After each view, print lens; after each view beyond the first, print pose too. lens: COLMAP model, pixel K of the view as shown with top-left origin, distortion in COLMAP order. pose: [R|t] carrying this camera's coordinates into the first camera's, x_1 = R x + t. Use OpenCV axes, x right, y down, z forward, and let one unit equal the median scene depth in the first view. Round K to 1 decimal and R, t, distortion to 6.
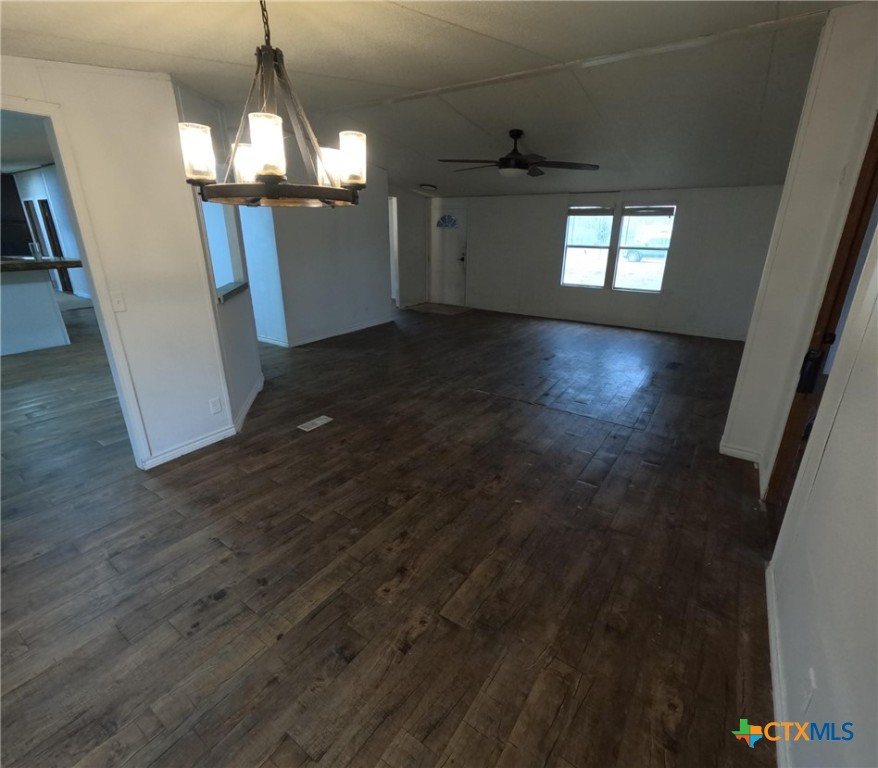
lens RADIAL K [[422.9, 0, 438.3], [0, 422.9, 382.0], [0, 0, 1]] dist [0.001289, 0.000758]
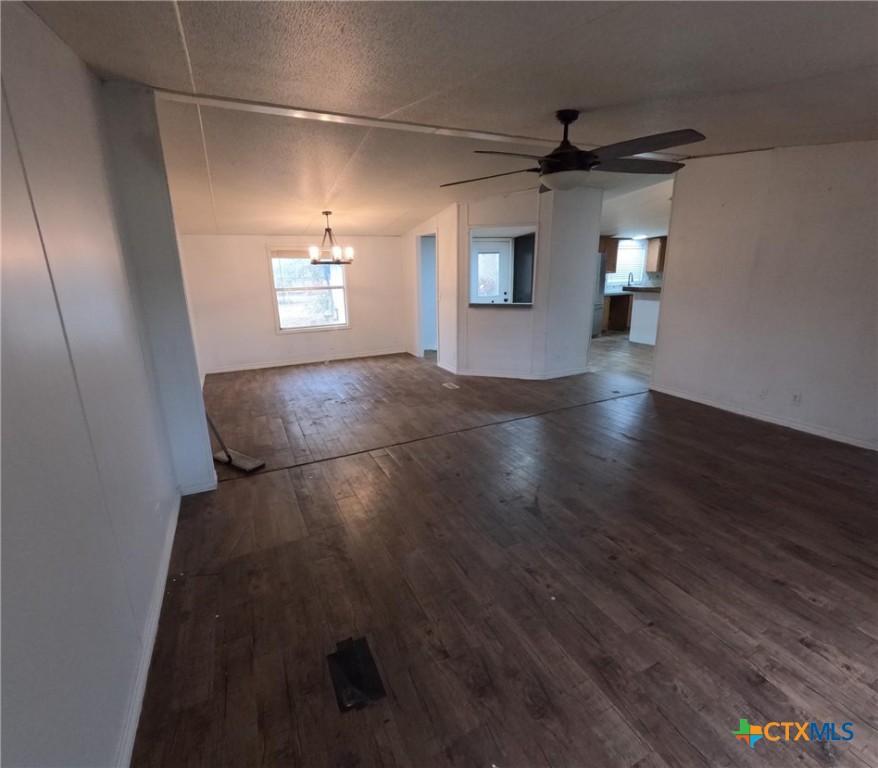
lens RADIAL K [[422.9, 0, 440.1], [0, 422.9, 383.0], [0, 0, 1]] dist [0.001289, 0.000758]
pose [[-0.496532, 0.237829, -0.834801, 0.818425], [-0.279100, 0.866918, 0.412985, -0.431915], [0.821924, 0.438054, -0.364075, 1.170838]]
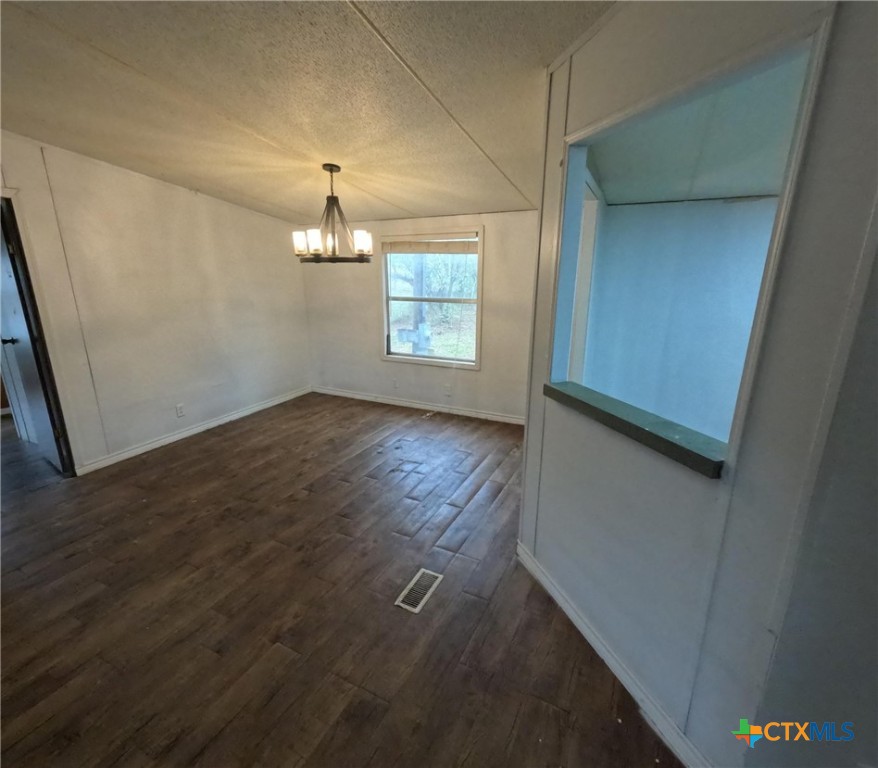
lens RADIAL K [[422.9, 0, 441.4], [0, 422.9, 381.0], [0, 0, 1]] dist [0.001289, 0.000758]
pose [[-0.990973, 0.032400, -0.130085, -0.188943], [-0.047439, 0.822816, 0.566325, -0.373208], [0.125385, 0.567384, -0.813851, 1.001390]]
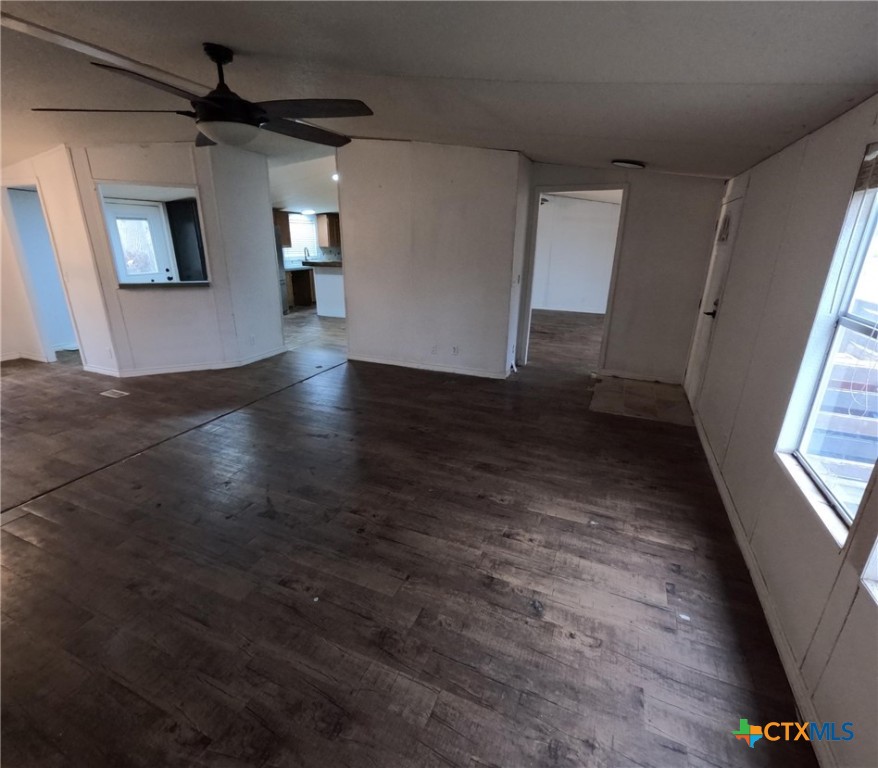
lens RADIAL K [[422.9, 0, 439.0], [0, 422.9, 384.1], [0, 0, 1]] dist [0.001289, 0.000758]
pose [[0.192251, 0.316944, -0.928755, 0.782586], [-0.343503, 0.908271, 0.238849, -0.416414], [0.919263, 0.273111, 0.283487, 1.141517]]
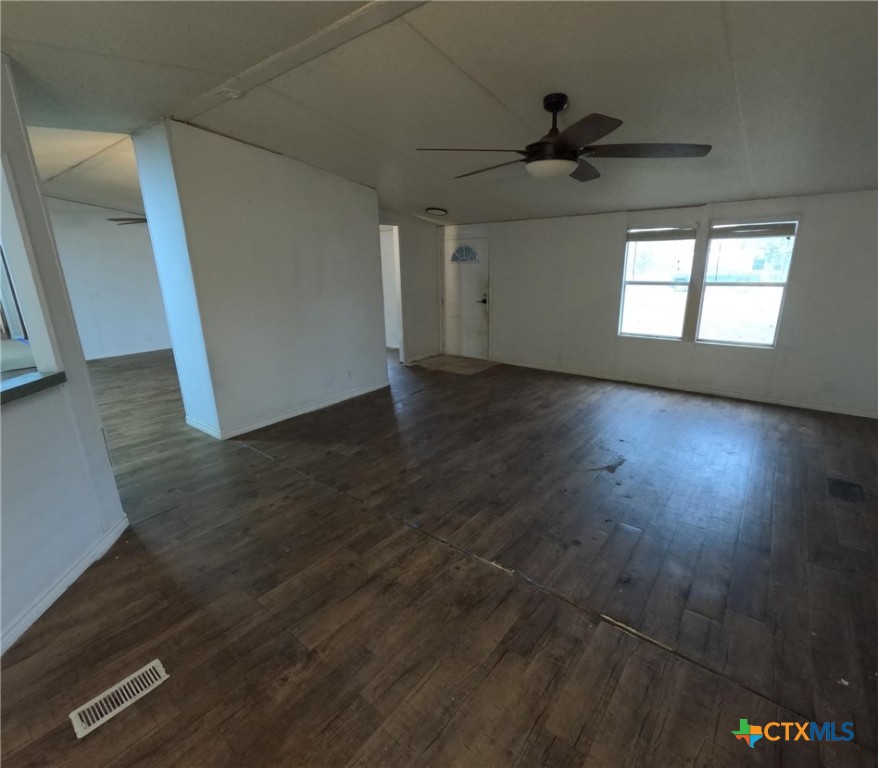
lens RADIAL K [[422.9, 0, 439.4], [0, 422.9, 381.2], [0, 0, 1]] dist [0.001289, 0.000758]
pose [[0.996822, -0.005626, -0.079457, 0.065744], [-0.000279, 0.997250, -0.074106, -0.154144], [0.079656, 0.073892, 0.994080, 0.414574]]
